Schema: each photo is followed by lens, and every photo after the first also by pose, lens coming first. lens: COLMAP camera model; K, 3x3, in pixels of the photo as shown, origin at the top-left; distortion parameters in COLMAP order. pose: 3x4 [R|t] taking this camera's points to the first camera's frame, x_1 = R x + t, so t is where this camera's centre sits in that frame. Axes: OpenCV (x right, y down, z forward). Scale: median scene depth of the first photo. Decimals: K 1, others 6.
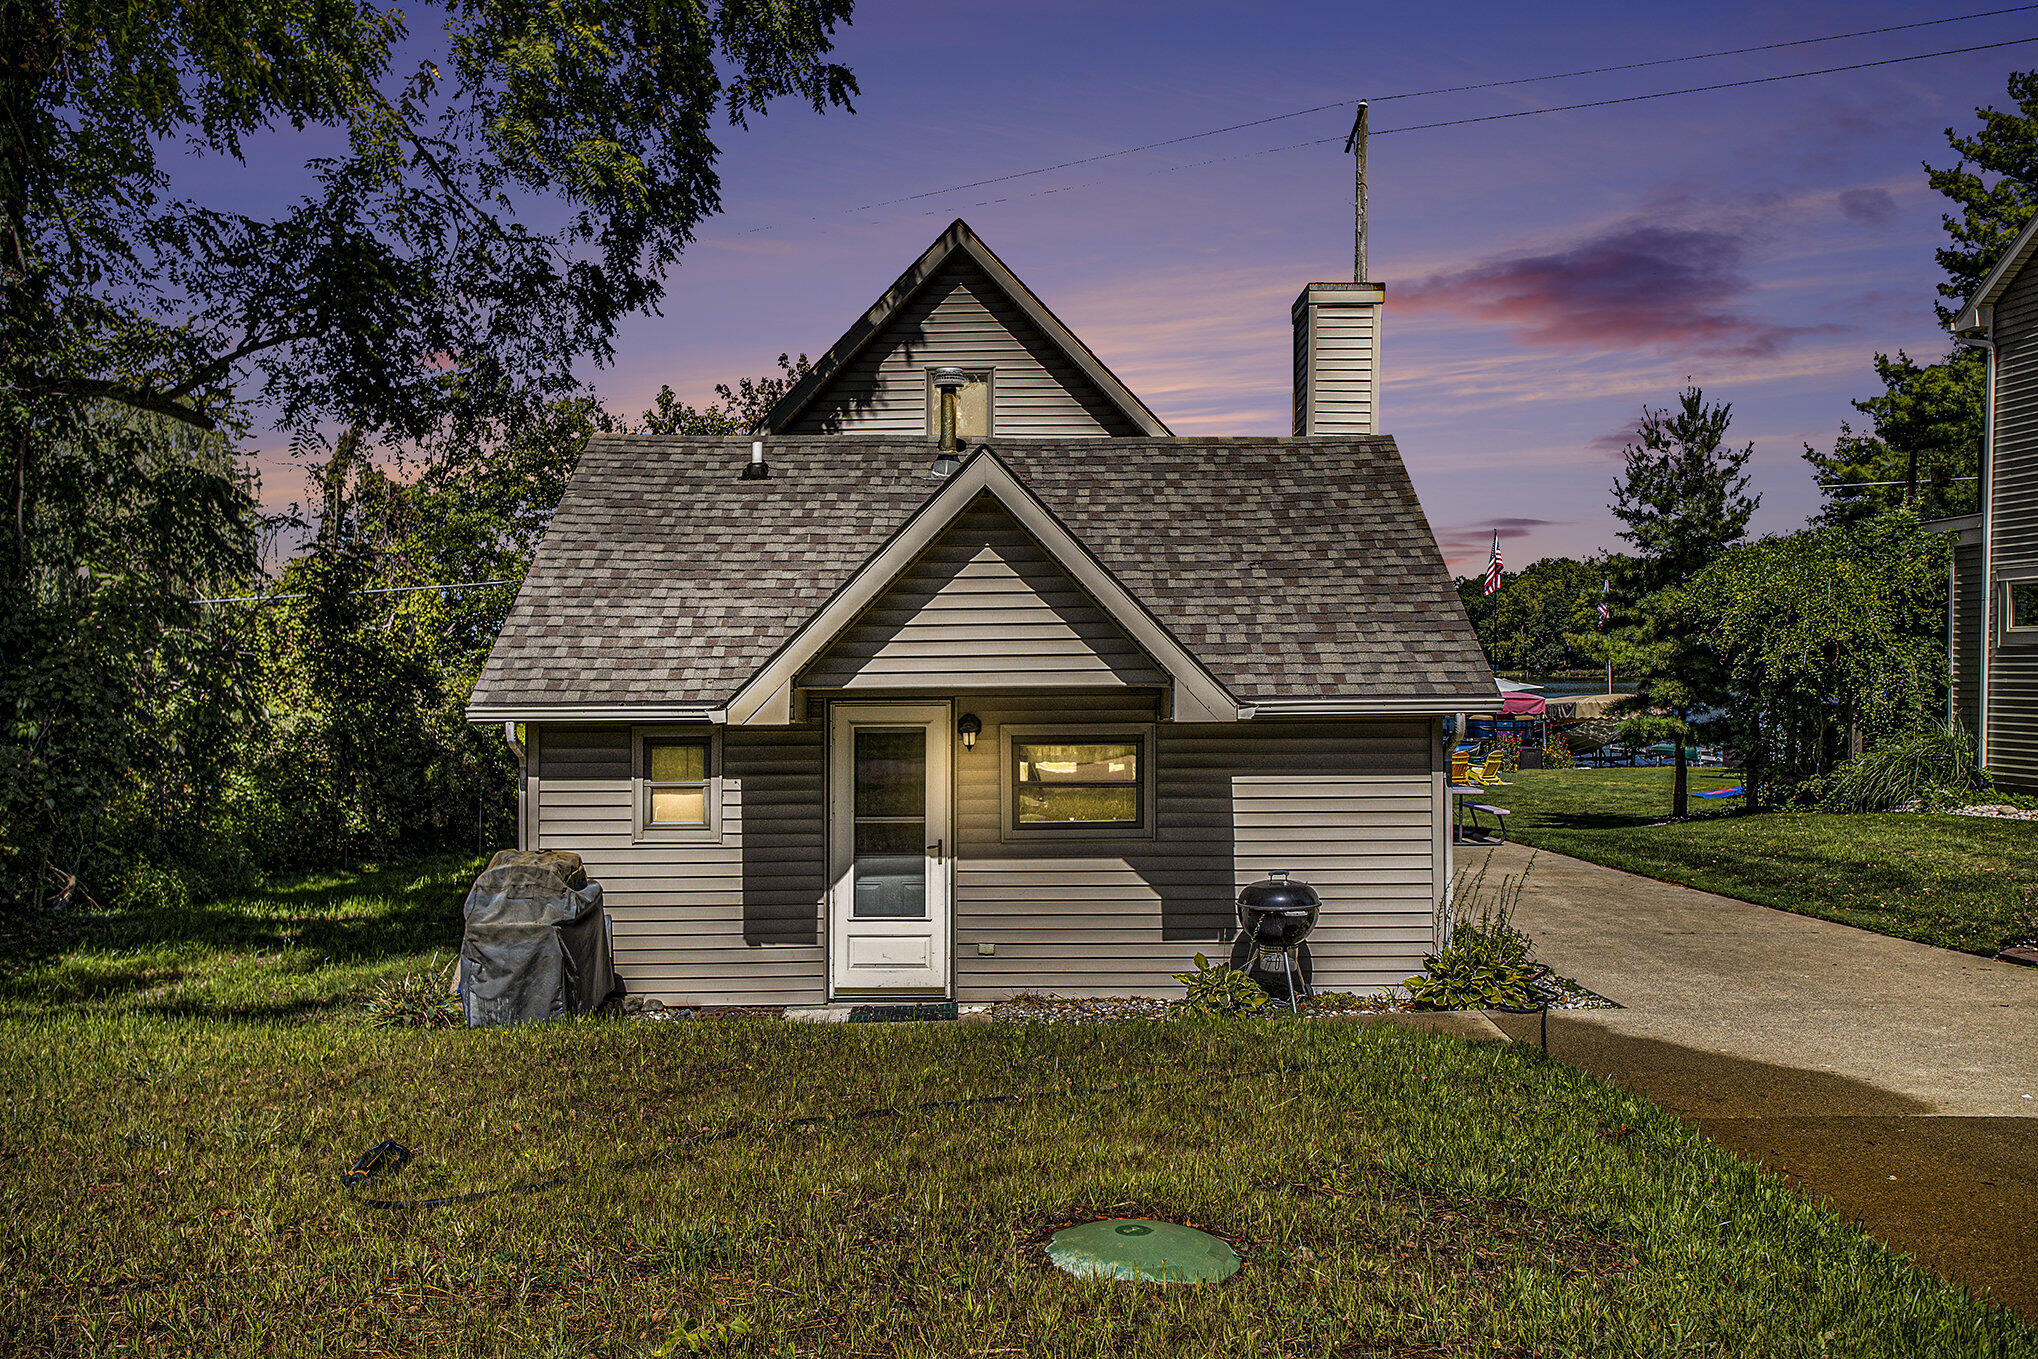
lens RADIAL K [[1813.3, 0, 1019.0], [0, 1813.3, 679.7], [0, 0, 1]] dist [0.009536, 0.000476]
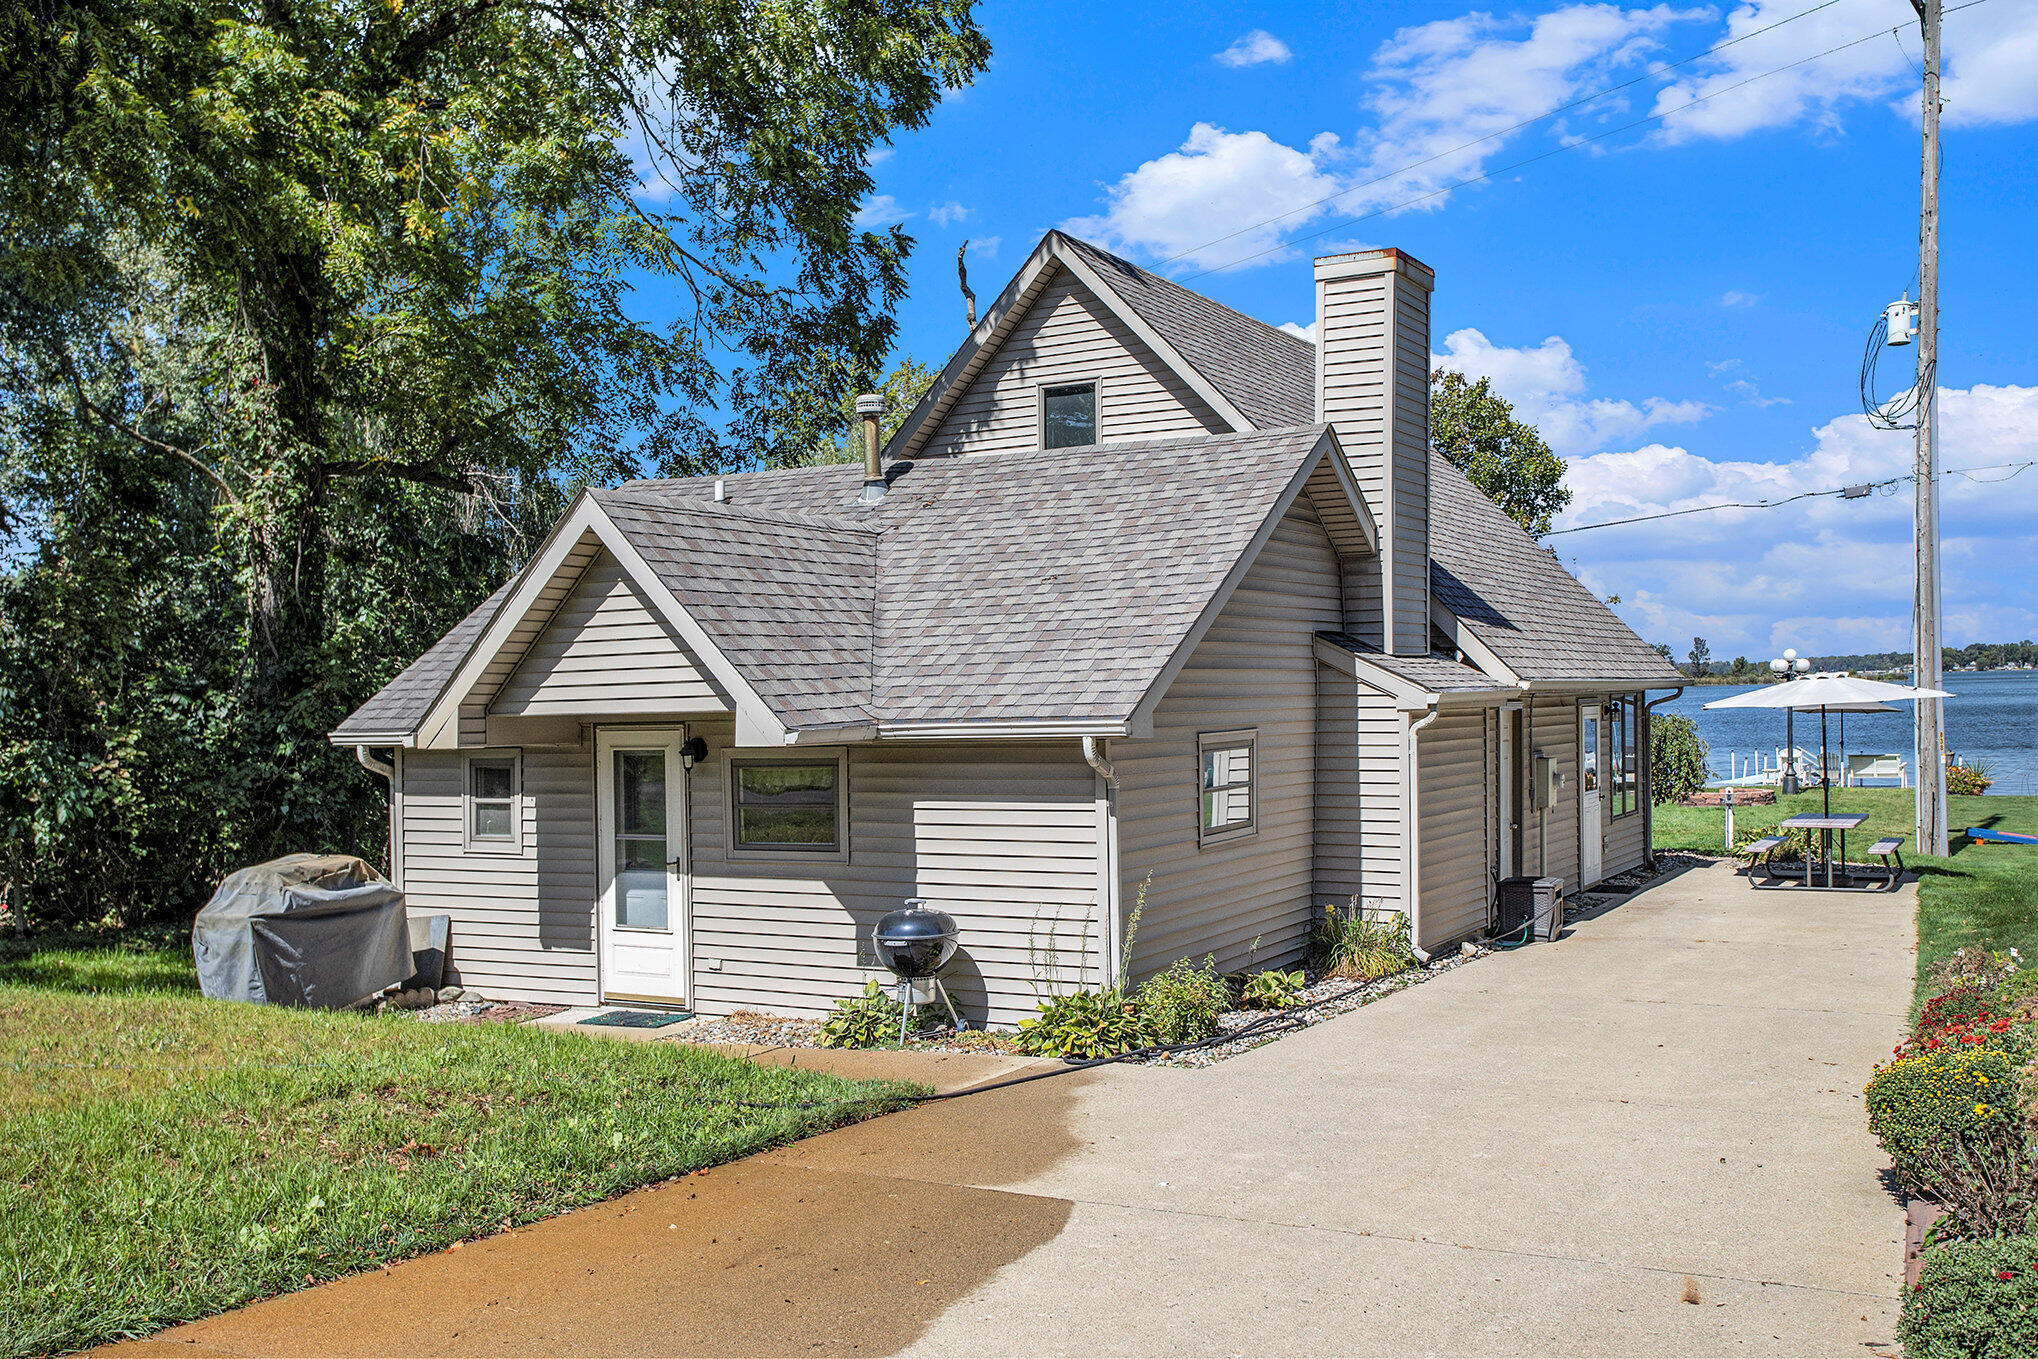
lens RADIAL K [[1922.8, 0, 1018.7], [0, 1922.8, 685.6], [0, 0, 1]] dist [0.001775, 0.000000]
pose [[0.870853, -0.014524, -0.491329, 0.677286], [0.013557, 0.999893, -0.005527, -0.002634], [0.491356, -0.001848, 0.870957, 0.125568]]
